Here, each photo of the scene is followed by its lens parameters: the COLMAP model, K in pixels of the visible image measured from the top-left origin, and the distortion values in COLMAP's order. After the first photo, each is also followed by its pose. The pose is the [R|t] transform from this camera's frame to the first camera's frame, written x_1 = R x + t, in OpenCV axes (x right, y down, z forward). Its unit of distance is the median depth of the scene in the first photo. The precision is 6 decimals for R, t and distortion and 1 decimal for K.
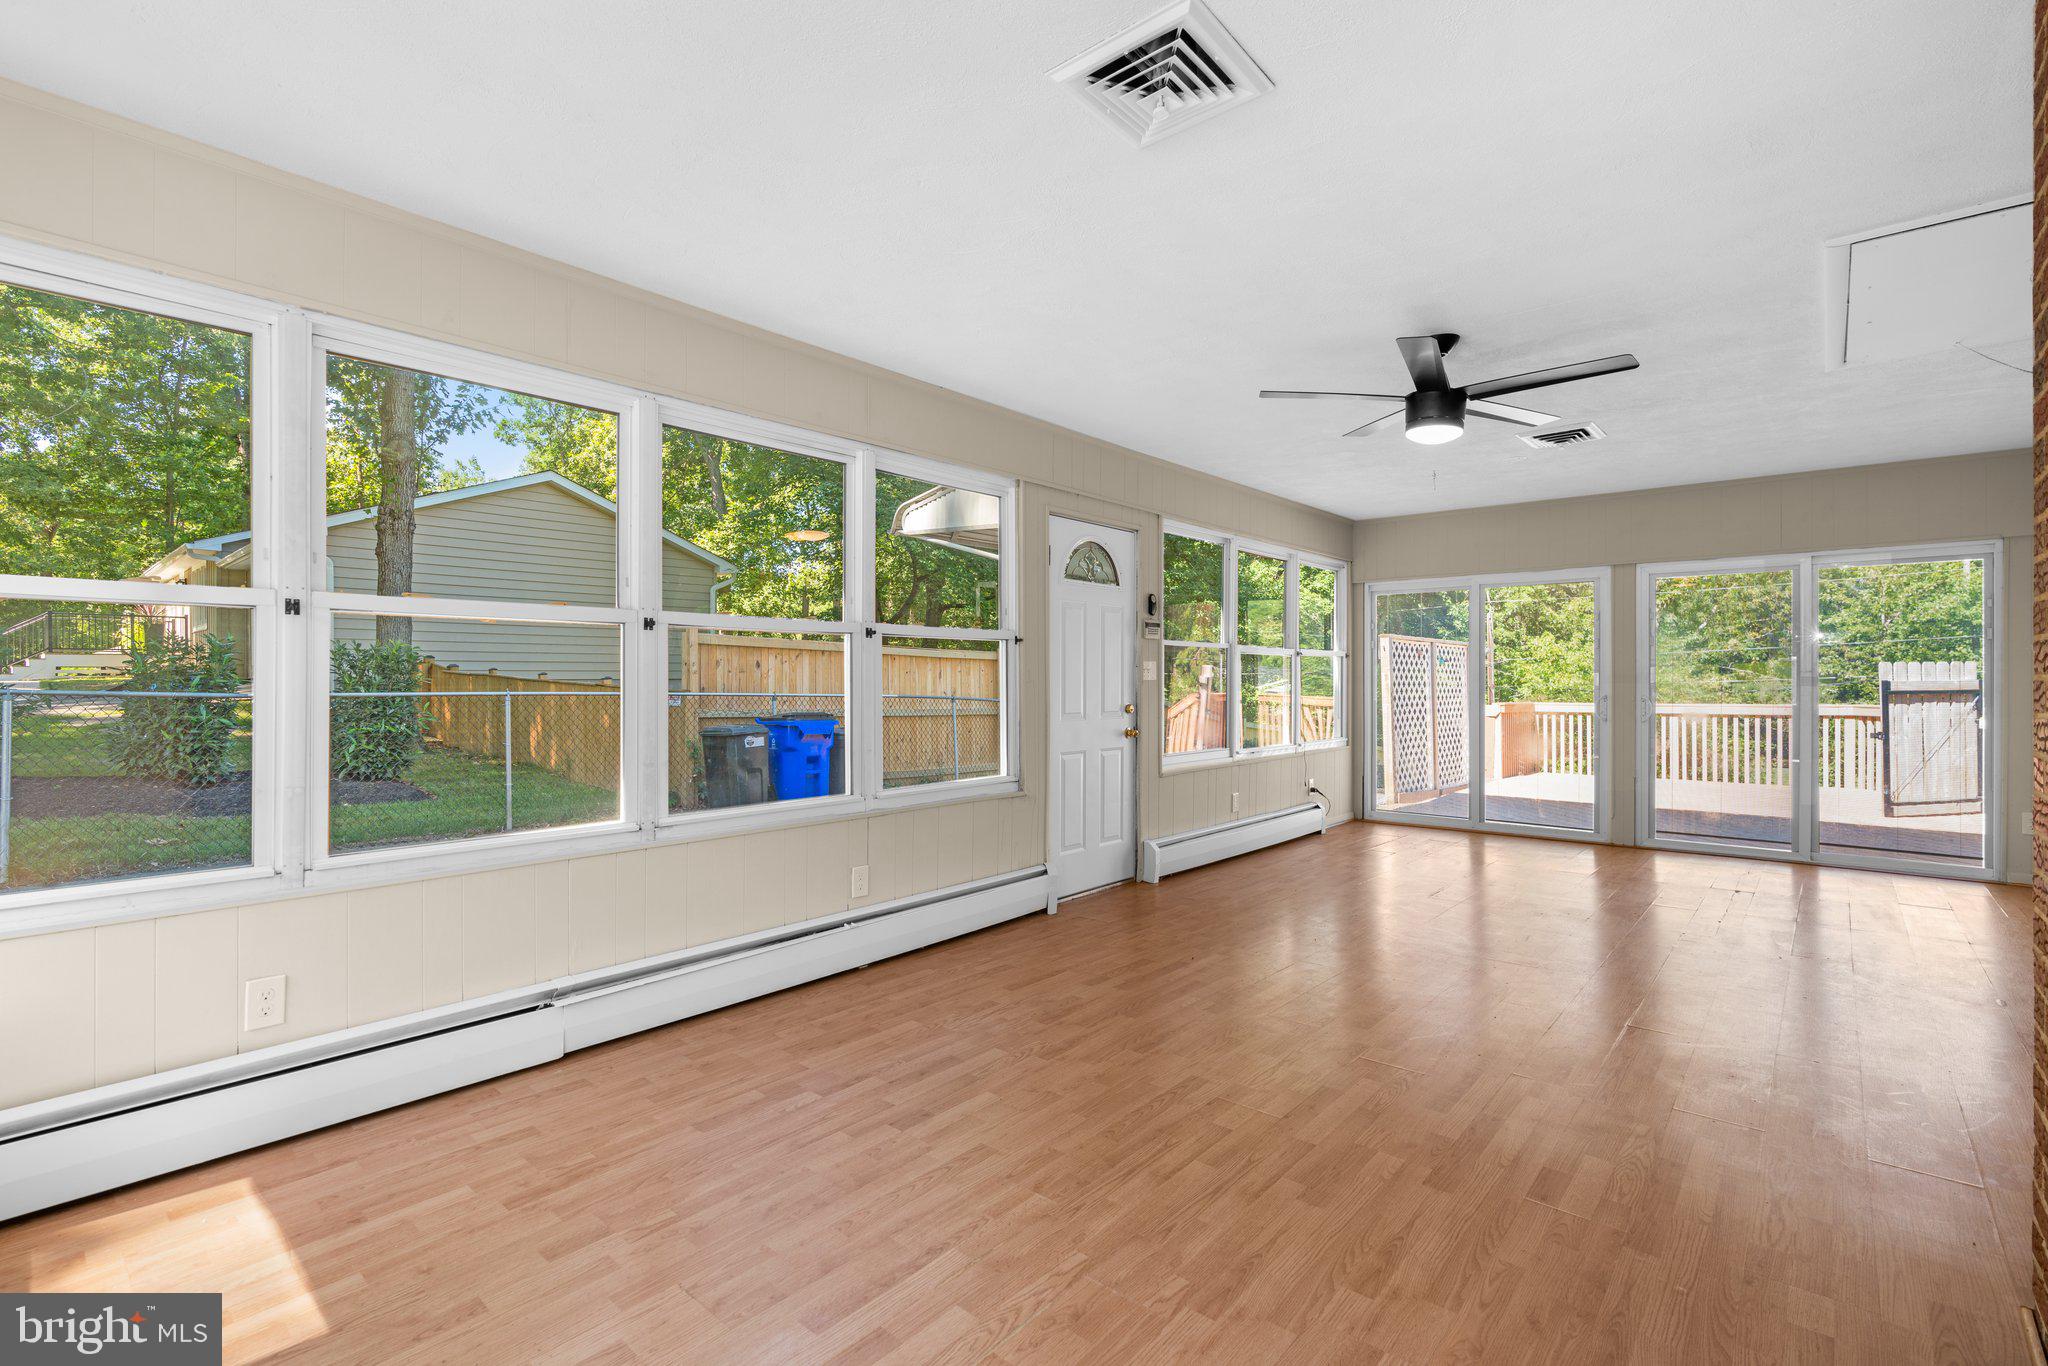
lens RADIAL K [[921.0, 0, 1027.5], [0, 921.0, 684.8], [0, 0, 1]] dist [-0.018561, 0.012689]
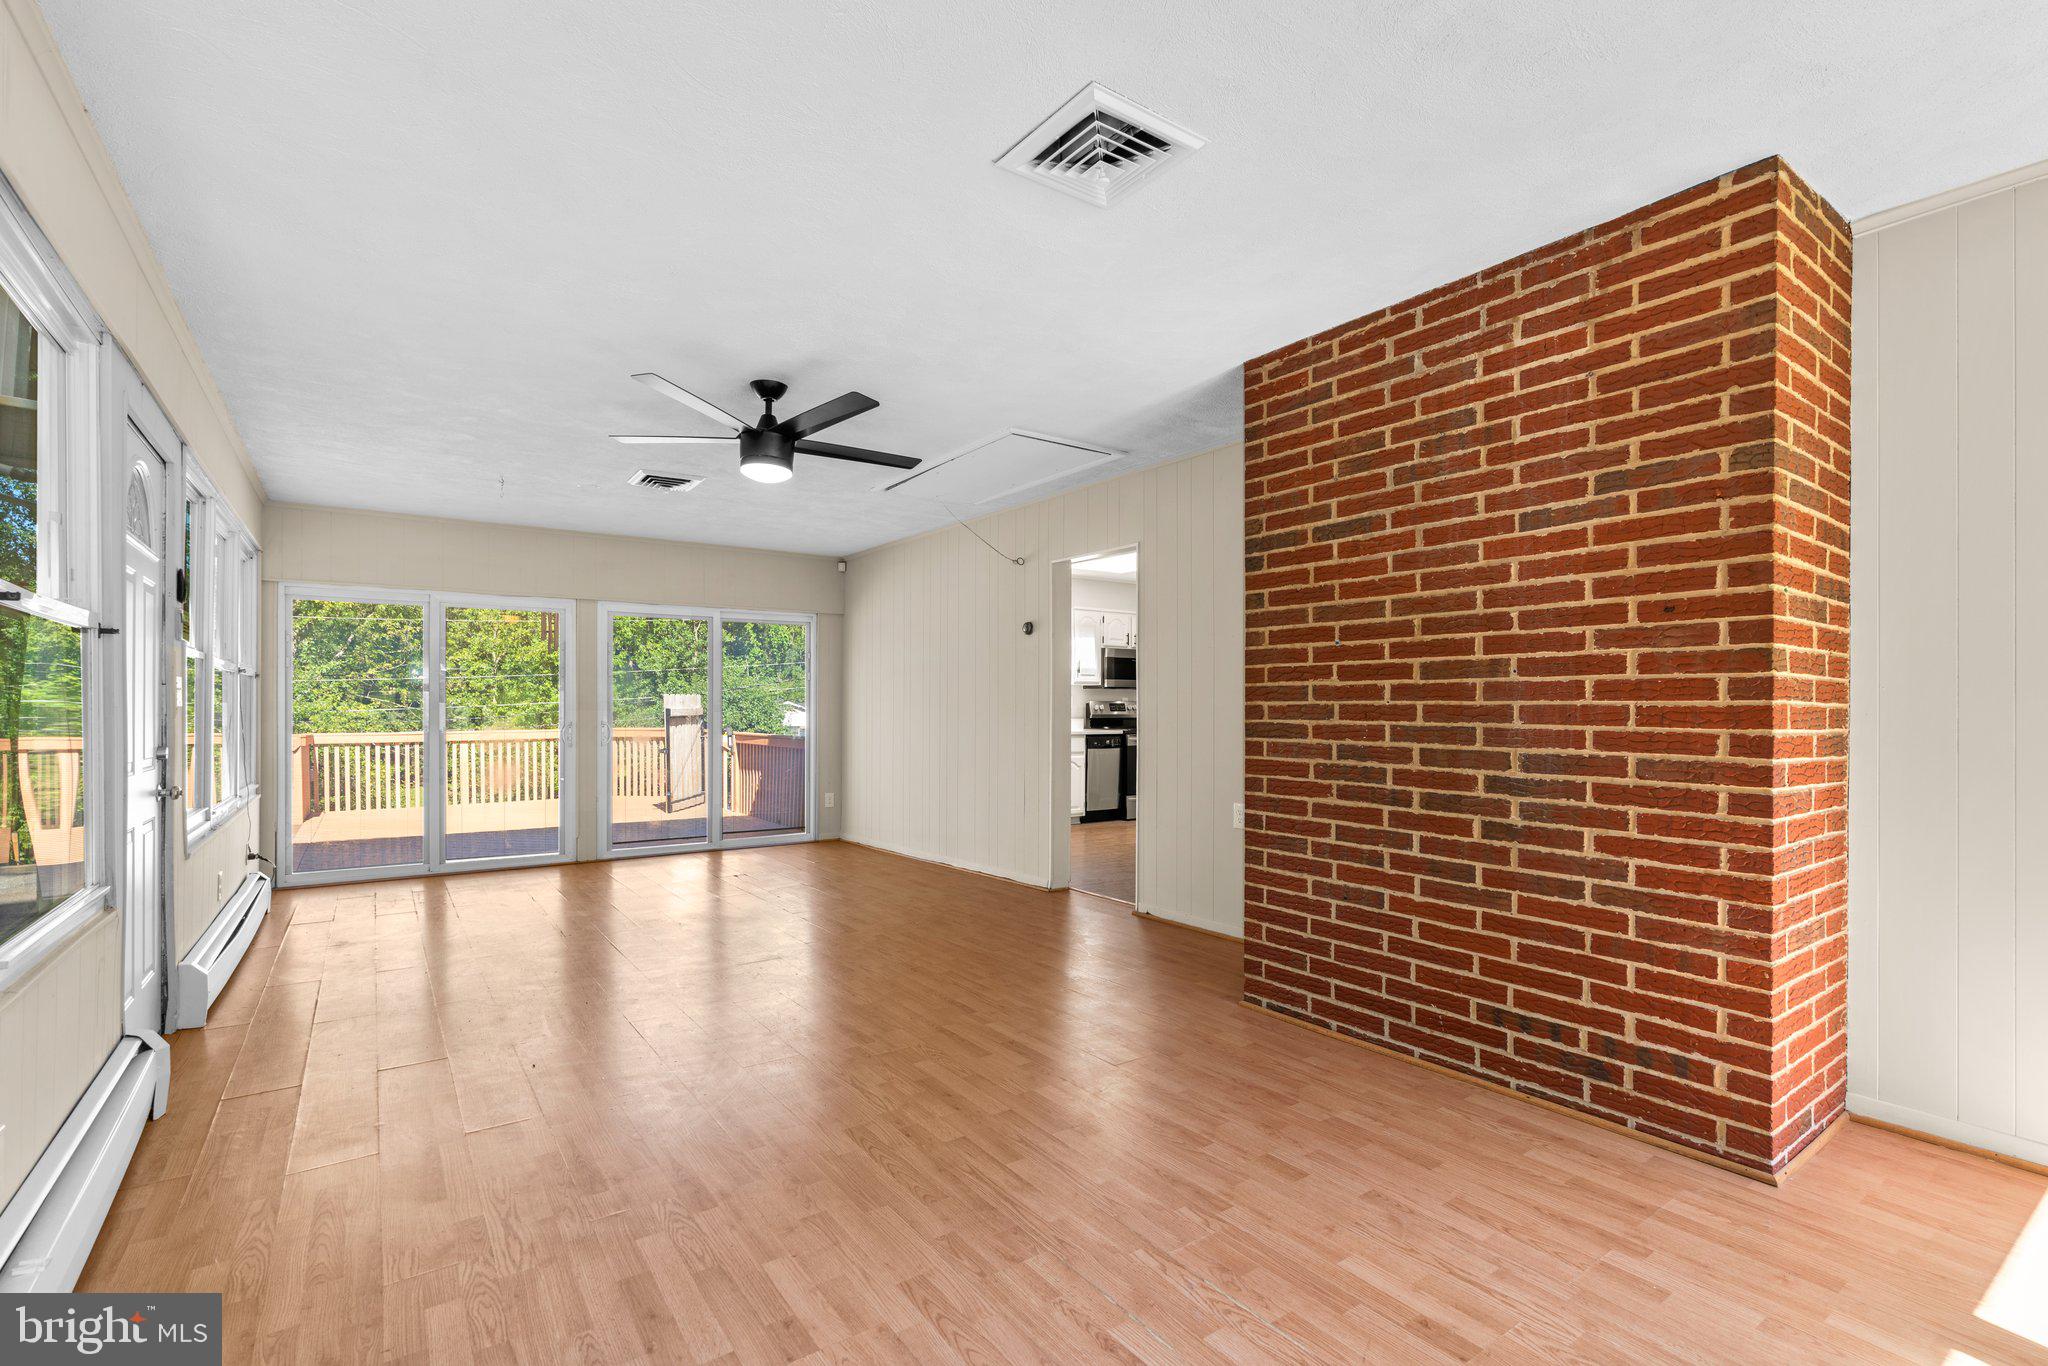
lens RADIAL K [[940.7, 0, 1017.9], [0, 940.7, 691.4], [0, 0, 1]] dist [-0.019427, 0.007470]
pose [[0.240164, 0.017194, 0.970580, -0.233458], [0.006807, 0.999789, -0.019396, 0.000789], [-0.970709, 0.011265, 0.239996, 0.199550]]
